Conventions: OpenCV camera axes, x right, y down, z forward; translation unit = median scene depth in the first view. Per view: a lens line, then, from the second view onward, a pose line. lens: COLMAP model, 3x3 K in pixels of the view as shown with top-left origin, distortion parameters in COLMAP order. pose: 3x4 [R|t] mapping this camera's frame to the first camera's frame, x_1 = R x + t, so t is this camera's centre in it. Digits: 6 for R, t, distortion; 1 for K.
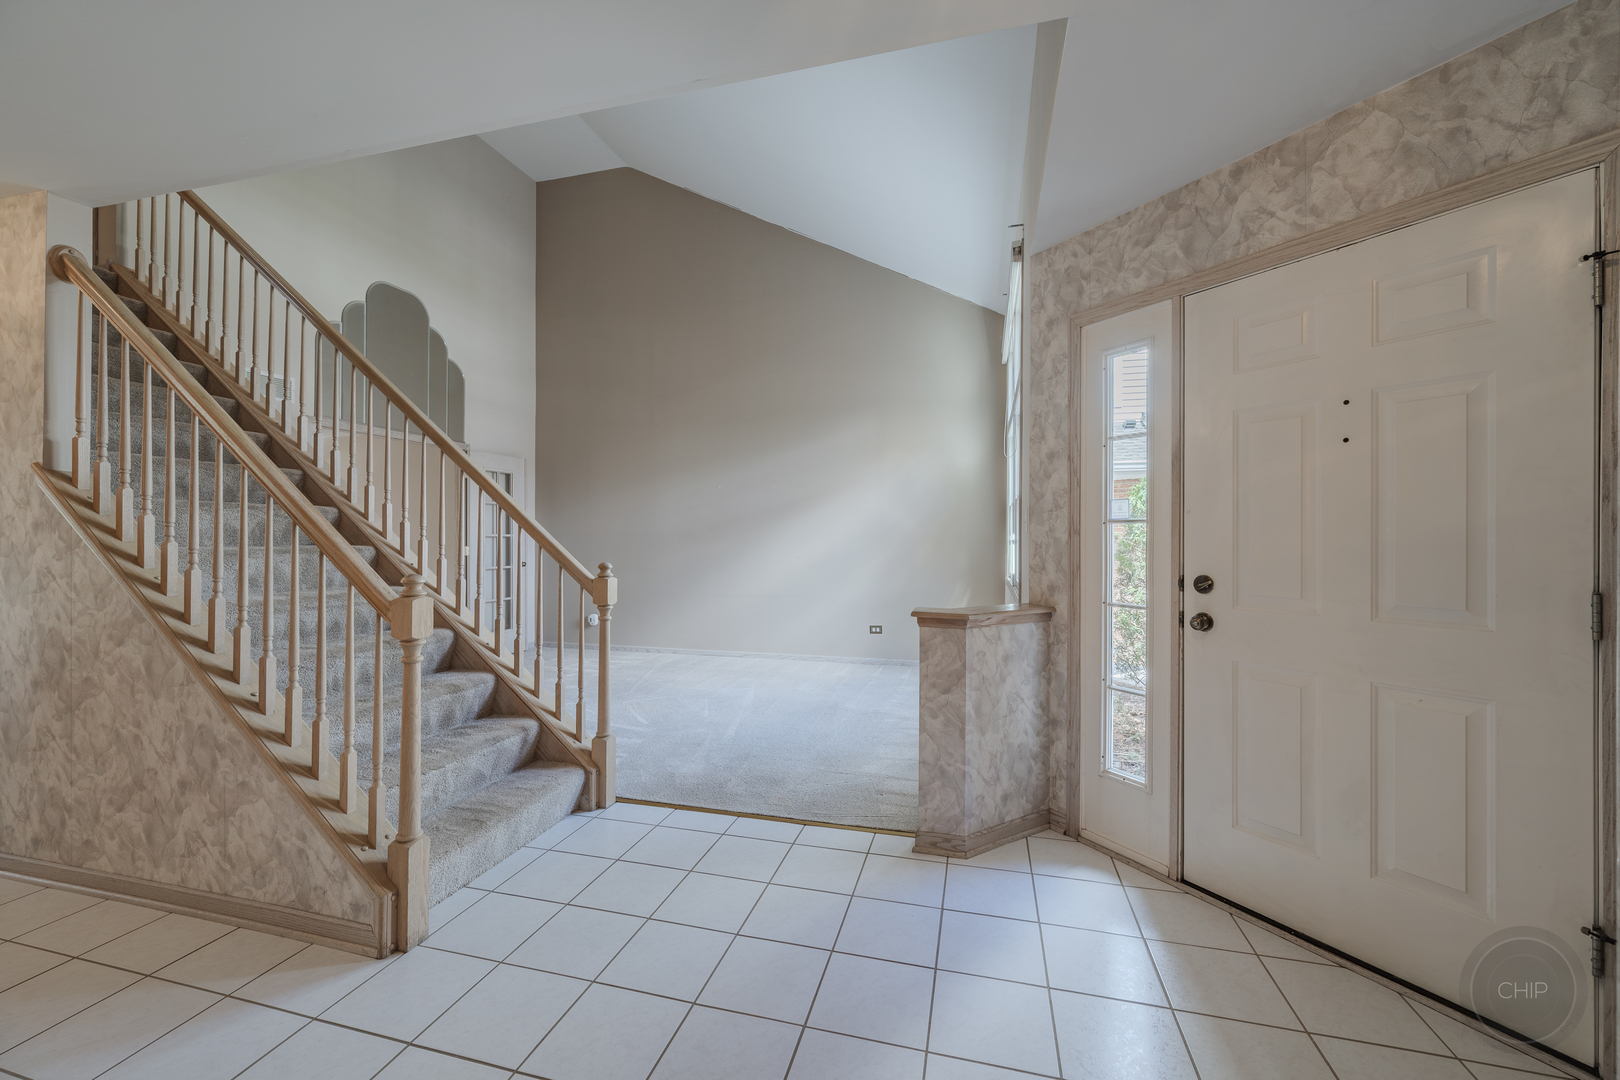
lens RADIAL K [[642.8, 0, 812.1], [0, 642.8, 543.2], [0, 0, 1]] dist [0.000830, 0.000293]
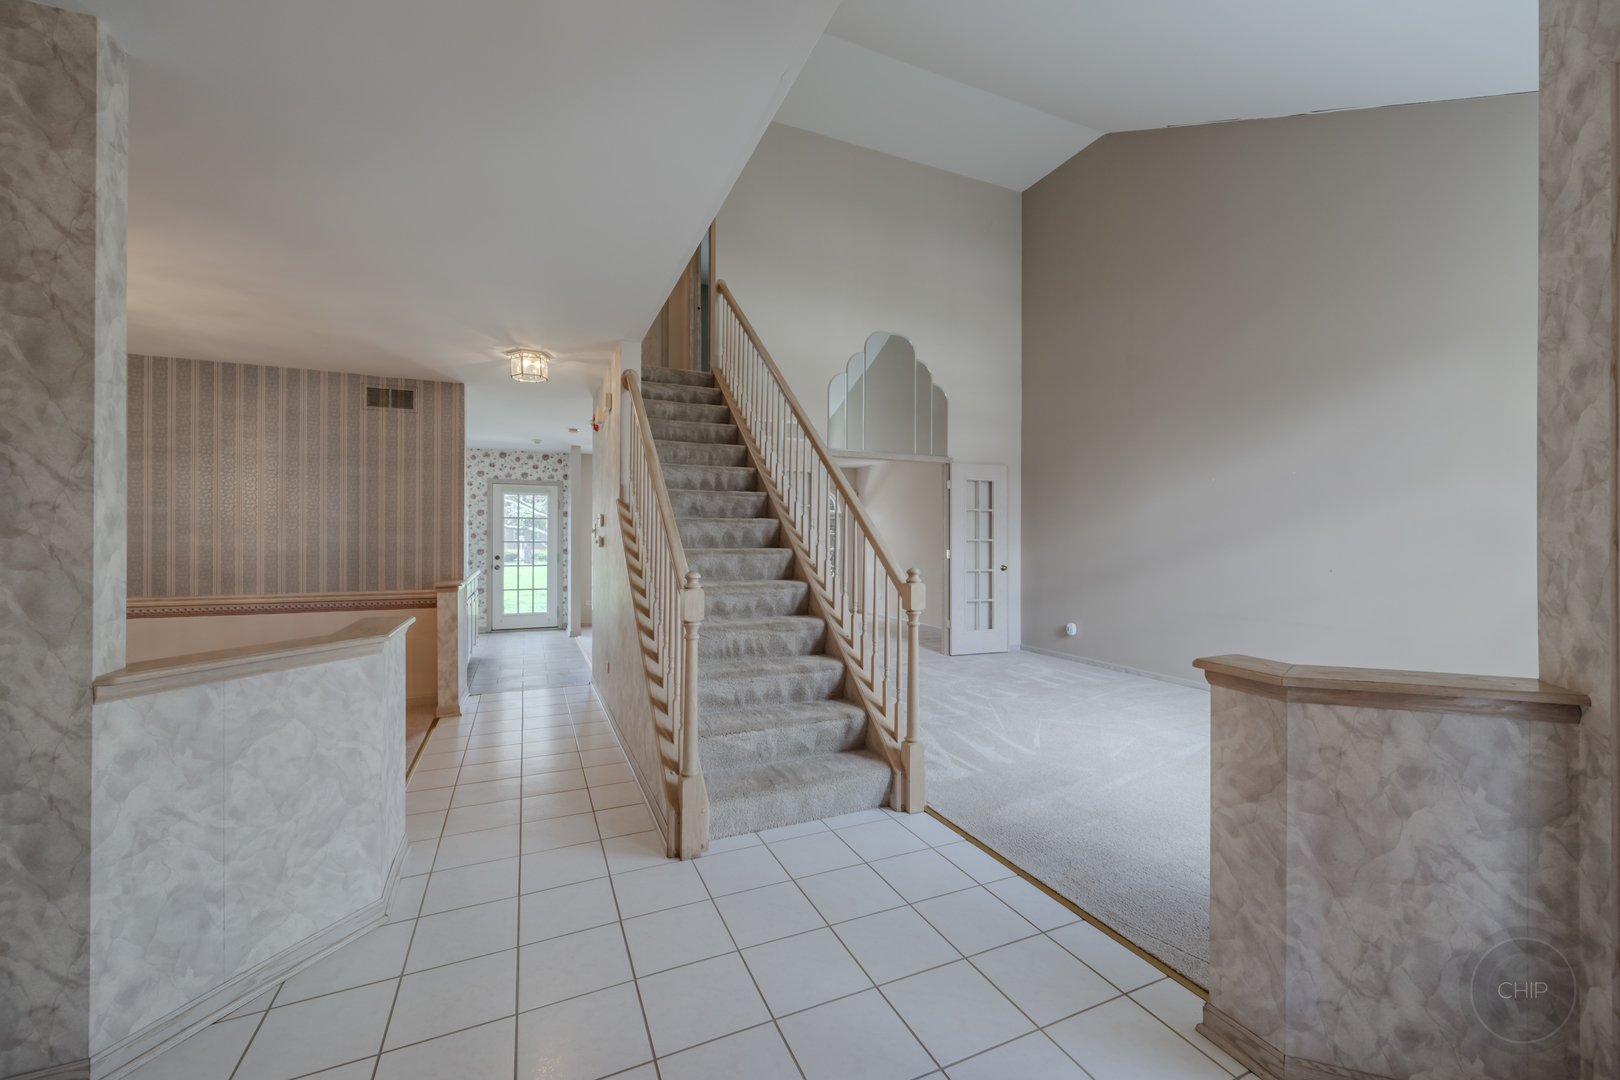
lens RADIAL K [[642.8, 0, 812.1], [0, 642.8, 543.2], [0, 0, 1]] dist [0.000830, 0.000293]
pose [[0.628724, 0.003708, -0.777619, 0.383999], [-0.008262, 0.999964, -0.001912, -0.005636], [0.777584, 0.007627, 0.628732, 0.266416]]
